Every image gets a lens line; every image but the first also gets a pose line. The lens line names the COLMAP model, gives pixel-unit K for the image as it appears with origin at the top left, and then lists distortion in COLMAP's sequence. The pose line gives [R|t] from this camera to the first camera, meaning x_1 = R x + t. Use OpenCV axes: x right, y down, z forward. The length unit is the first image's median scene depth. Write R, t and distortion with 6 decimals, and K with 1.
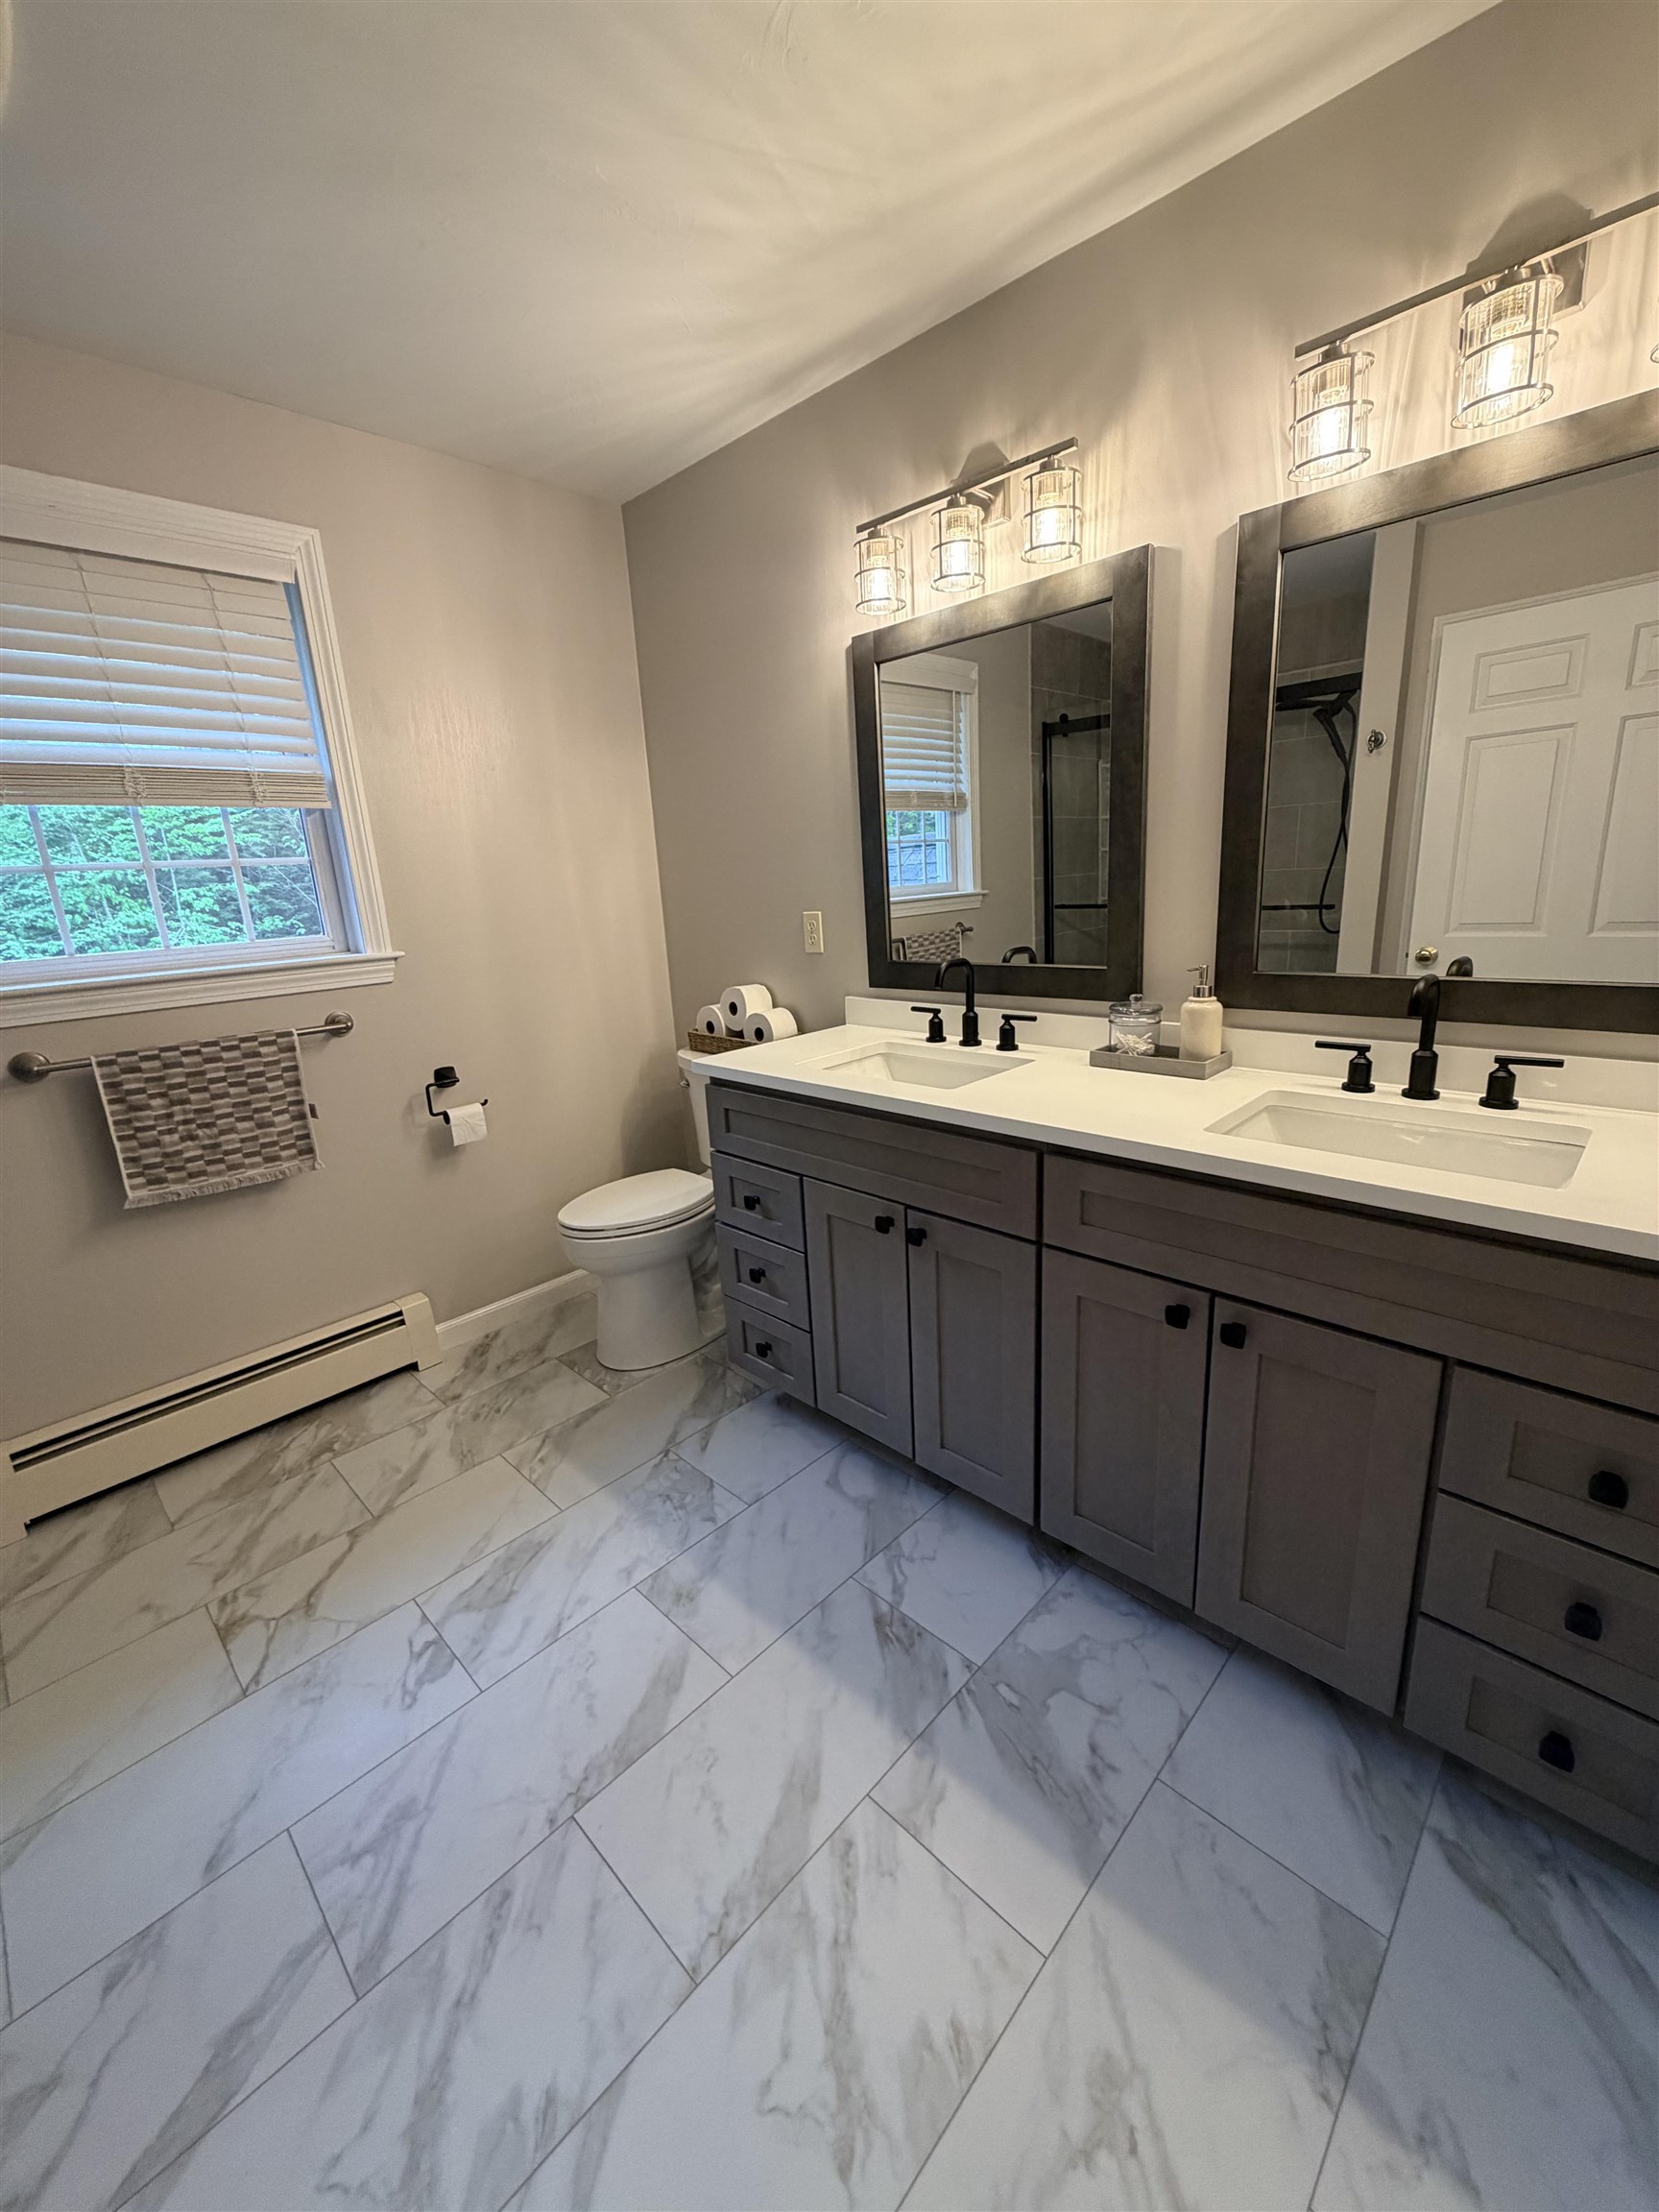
lens RADIAL K [[882.3, 0, 831.0], [0, 882.3, 1100.9], [0, 0, 1]] dist [0.000403, 0.000347]
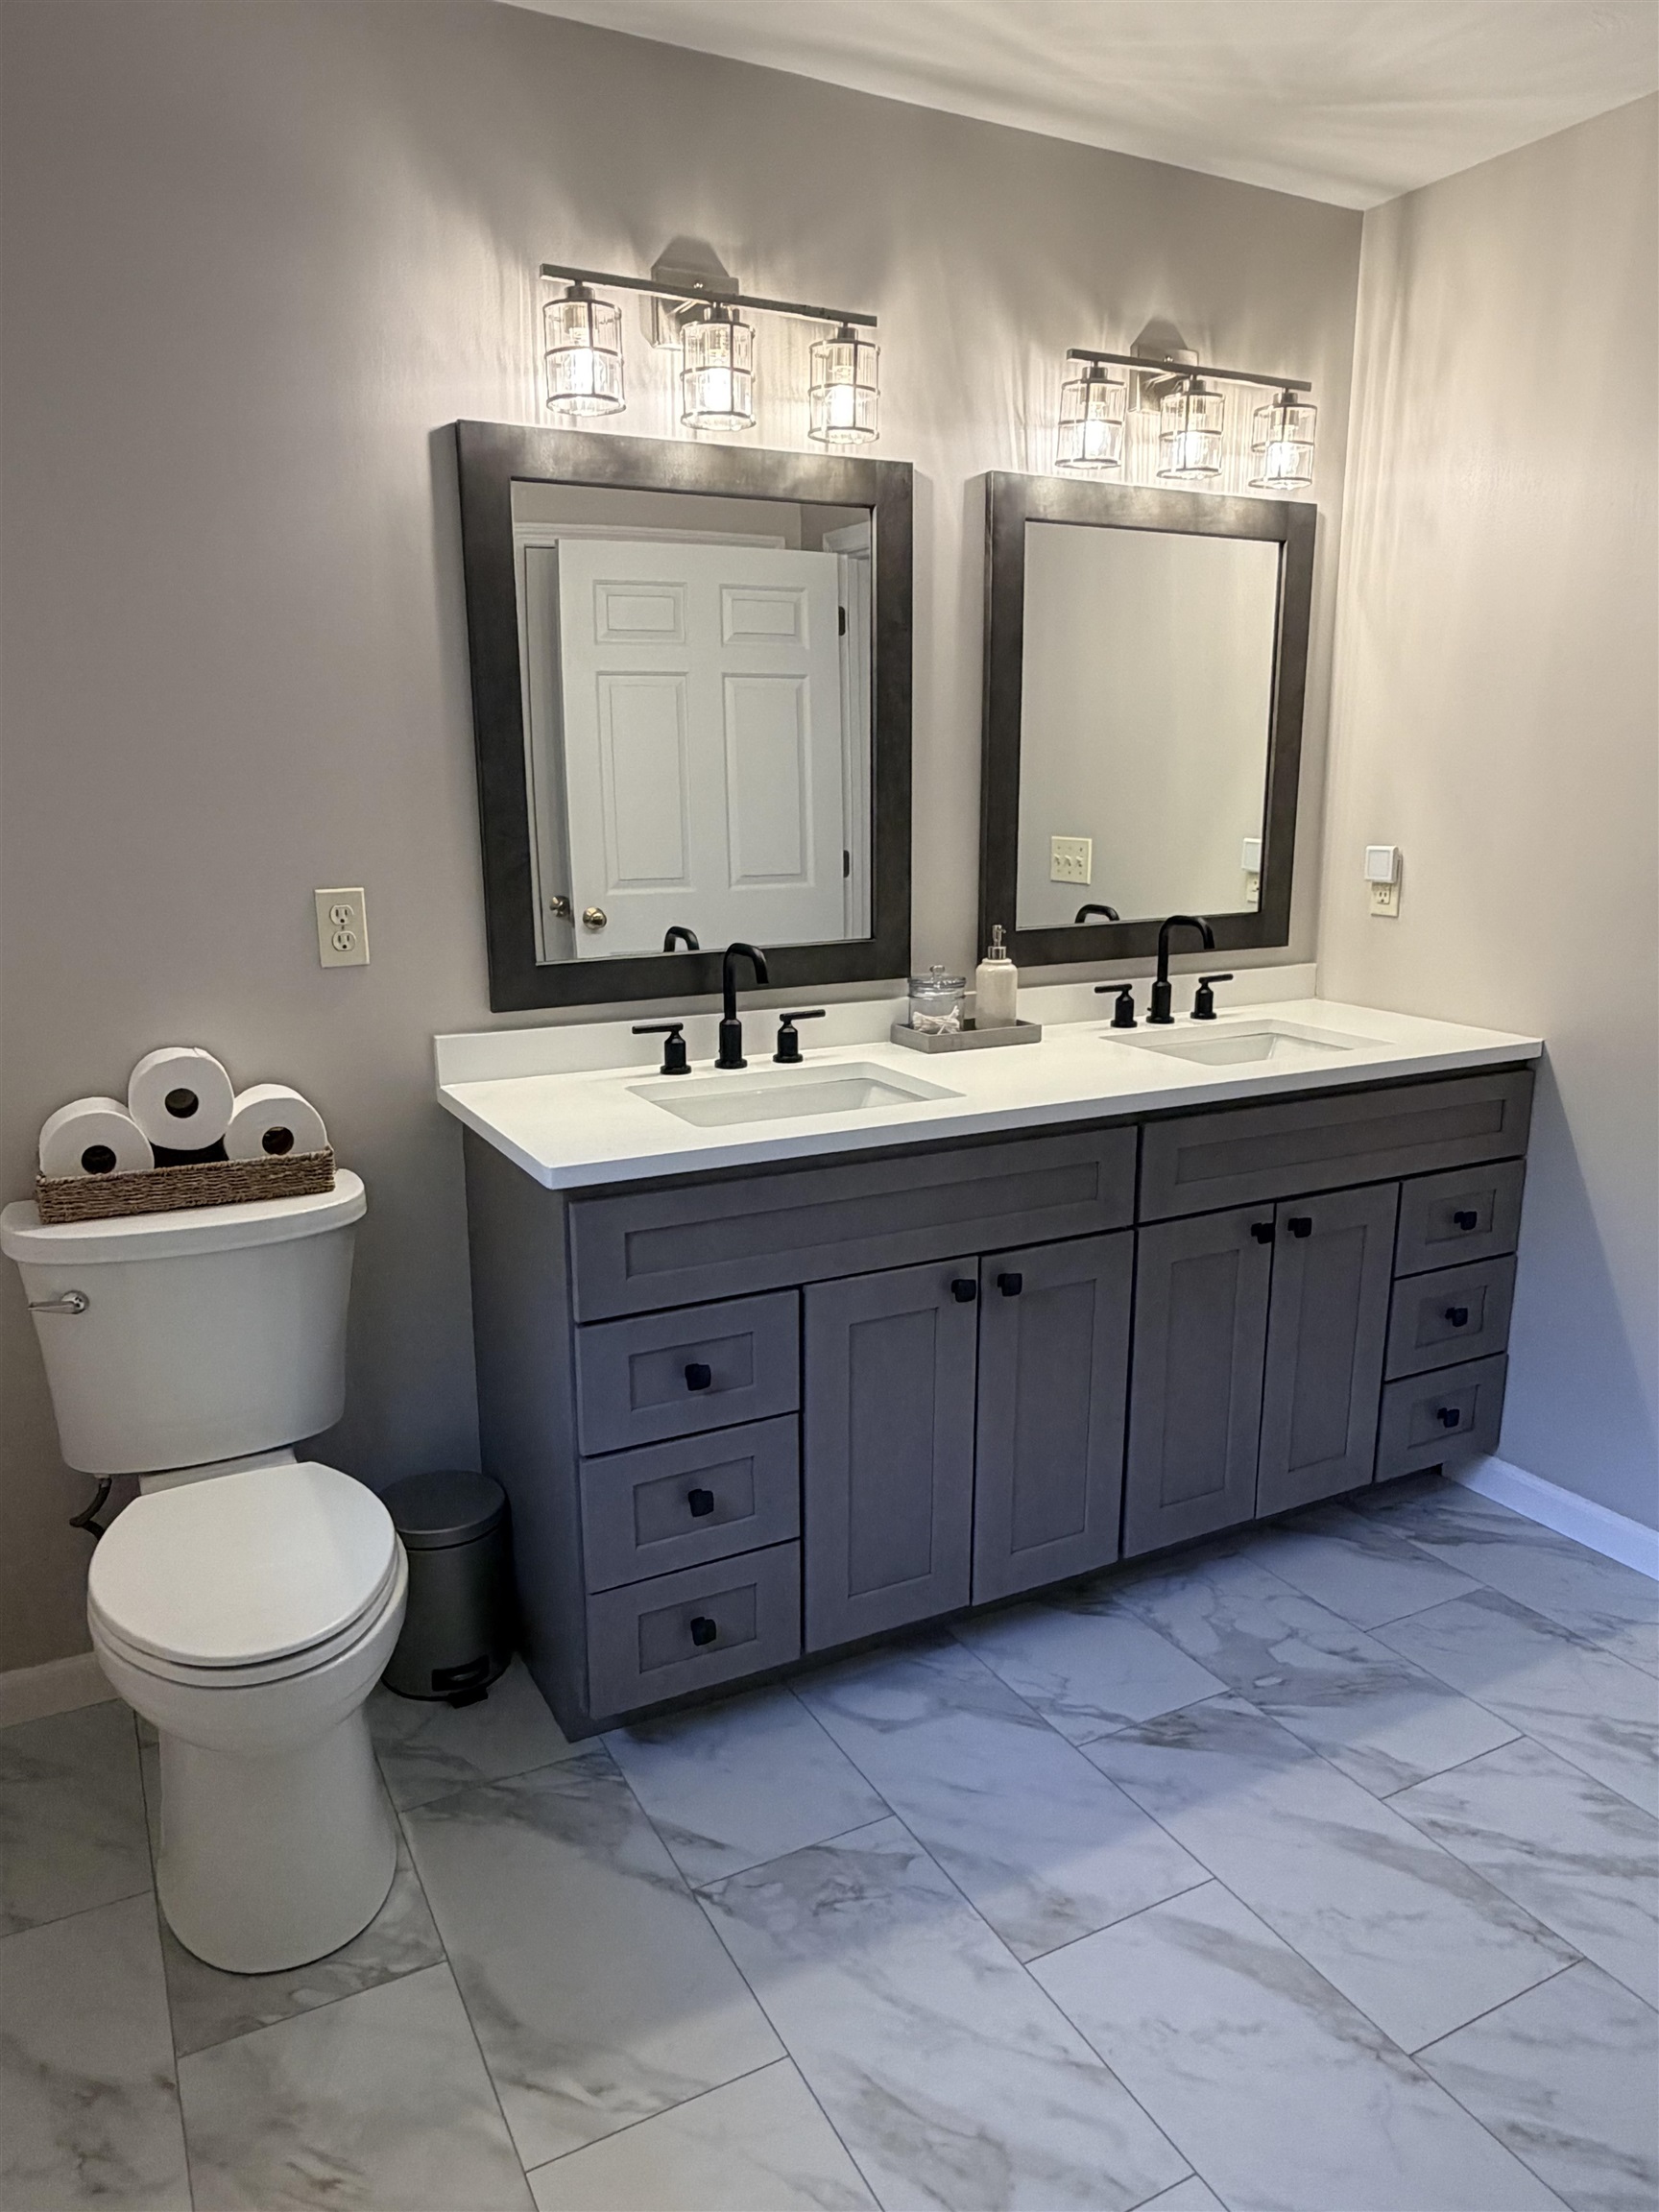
lens RADIAL K [[1501.2, 0, 830.2], [0, 1501.2, 1087.9], [0, 0, 1]] dist [-0.012386, 0.020430]
pose [[0.304996, -0.159539, 0.938896, -1.172752], [0.219122, 0.971174, 0.093843, -0.177405], [-0.926803, 0.177110, 0.331163, 0.679874]]
